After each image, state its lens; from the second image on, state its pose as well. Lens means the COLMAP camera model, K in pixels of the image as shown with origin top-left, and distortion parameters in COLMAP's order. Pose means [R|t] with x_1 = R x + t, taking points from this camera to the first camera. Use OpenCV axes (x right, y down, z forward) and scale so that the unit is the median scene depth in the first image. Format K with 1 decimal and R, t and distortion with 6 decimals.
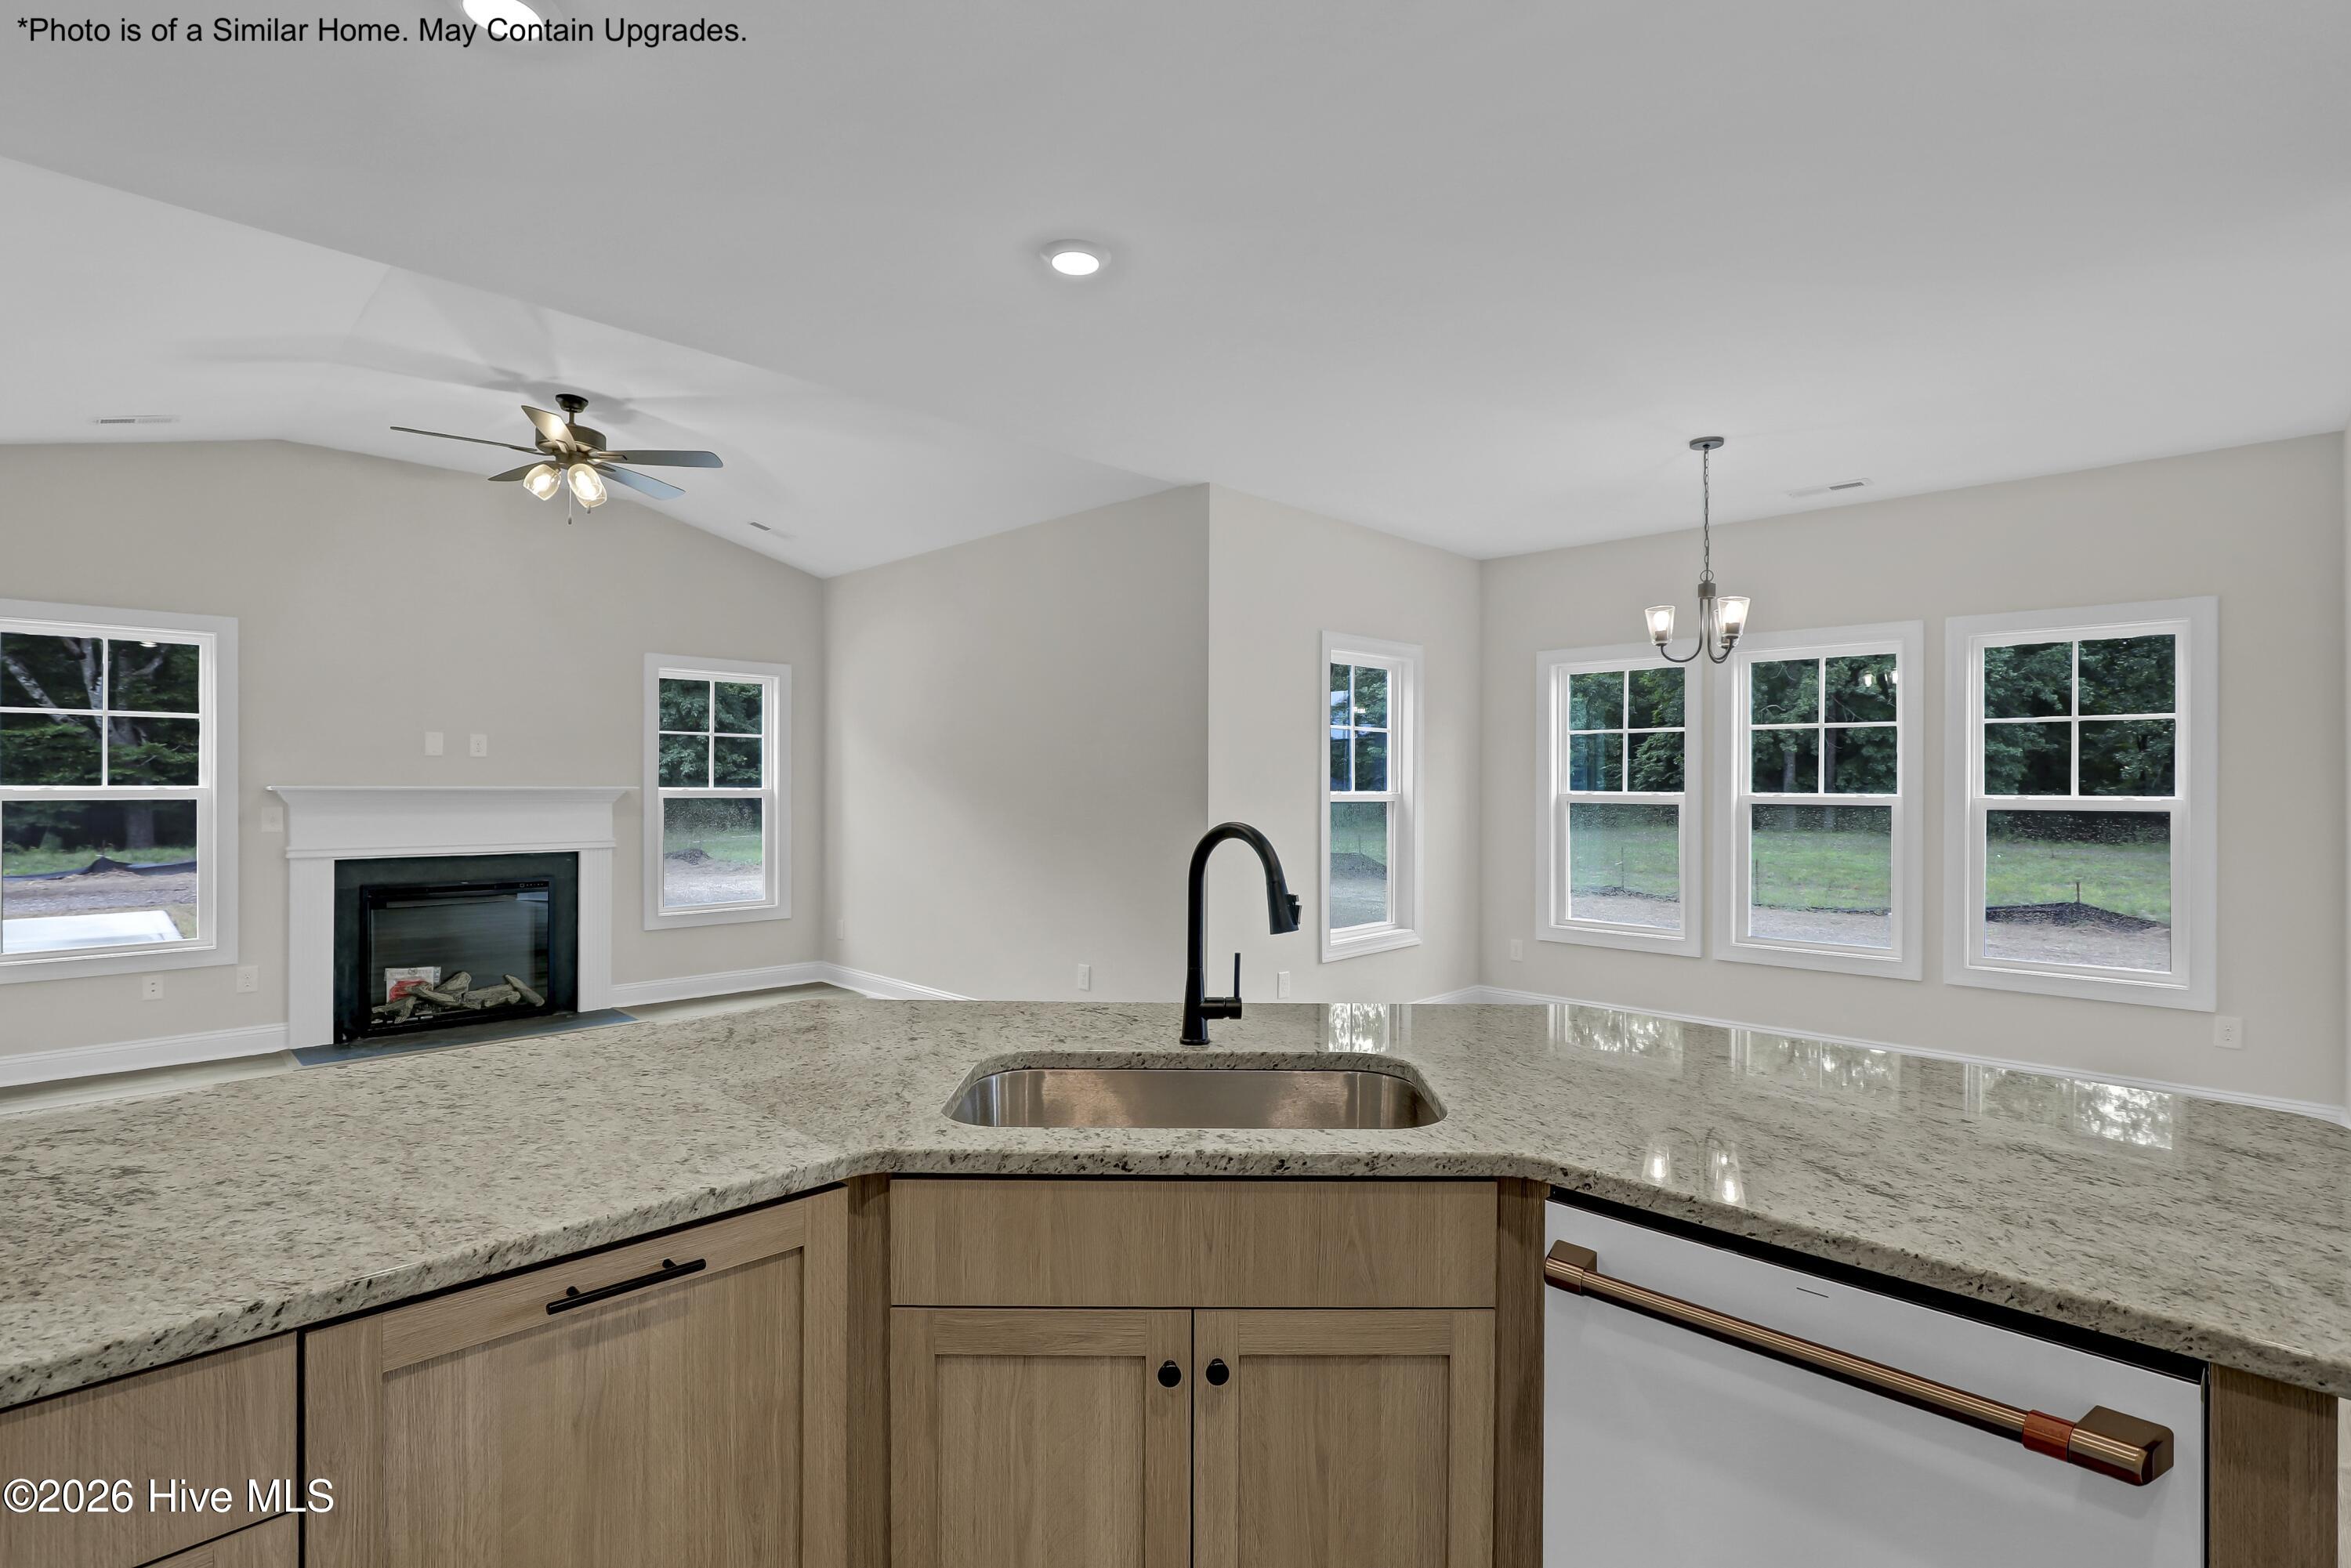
lens RADIAL K [[1093.1, 0, 1197.5], [0, 1093.1, 783.5], [0, 0, 1]] dist [-0.009547, 0.000704]
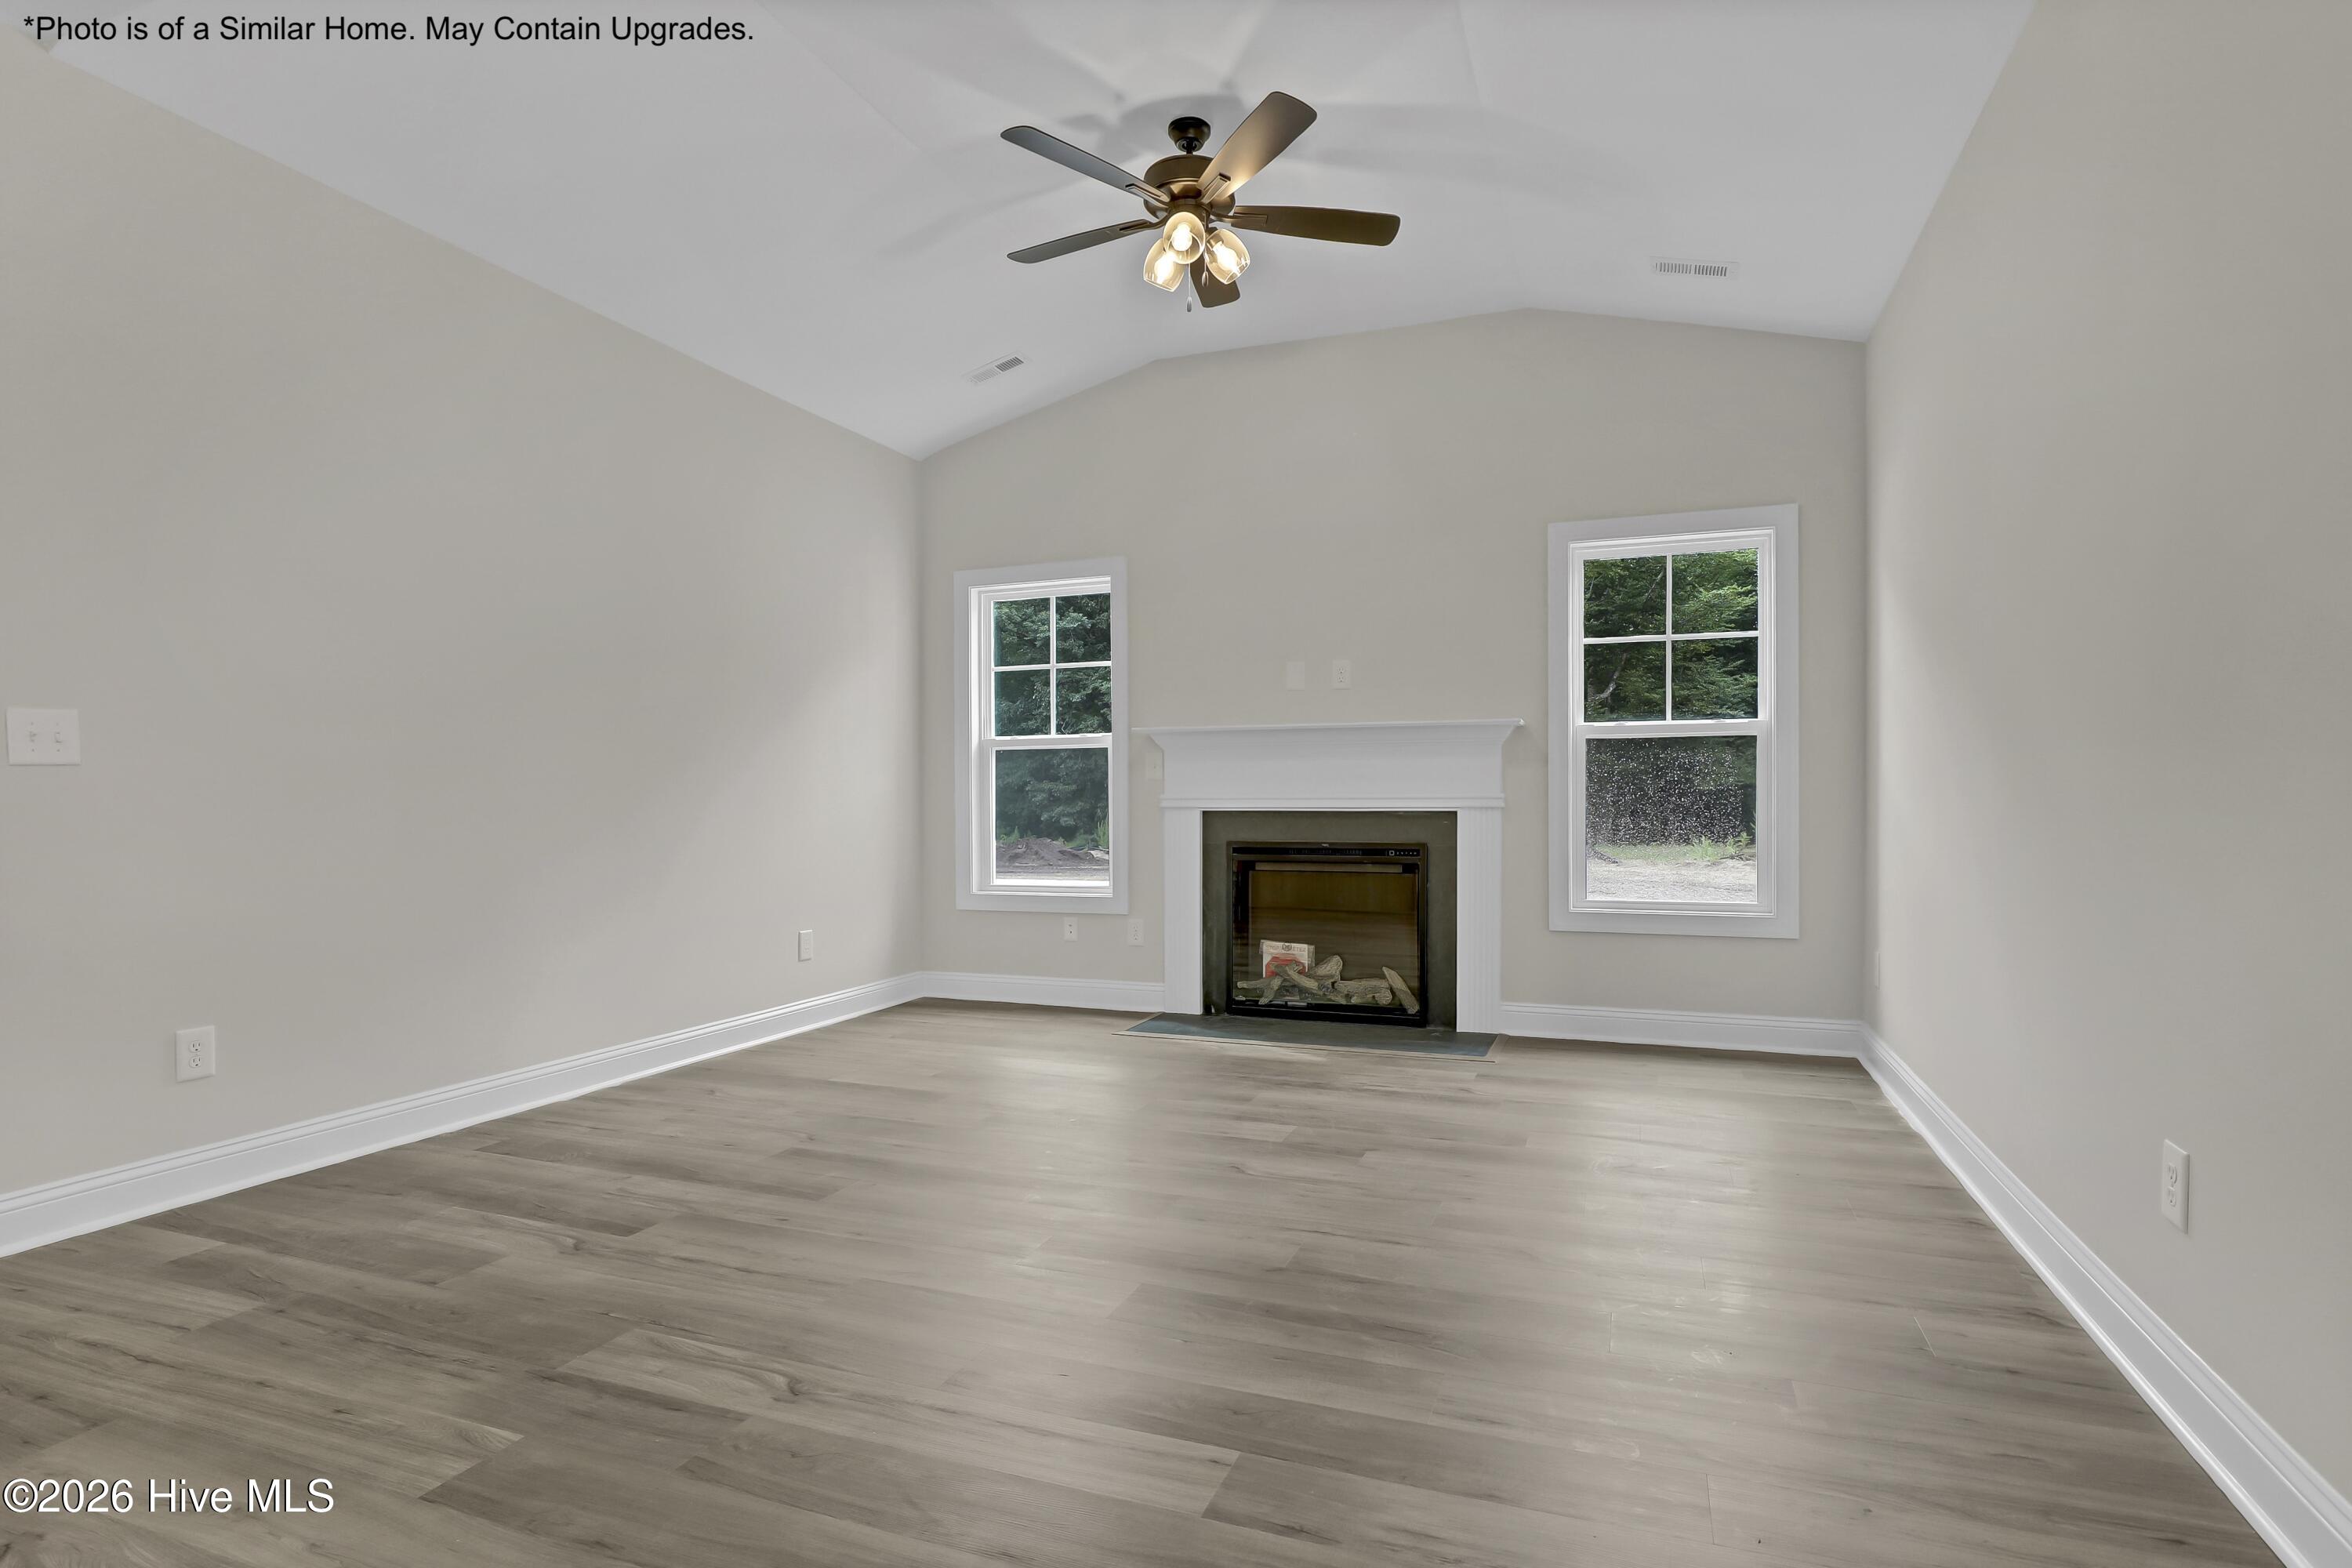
lens RADIAL K [[1161.8, 0, 1176.0], [0, 1161.8, 784.0], [0, 0, 1]] dist [-0.005587, -0.000267]
pose [[0.385256, -0.016628, -0.922660, 0.091530], [0.008120, 0.999860, -0.014628, 0.063924], [0.922774, -0.001856, 0.385337, 0.626181]]
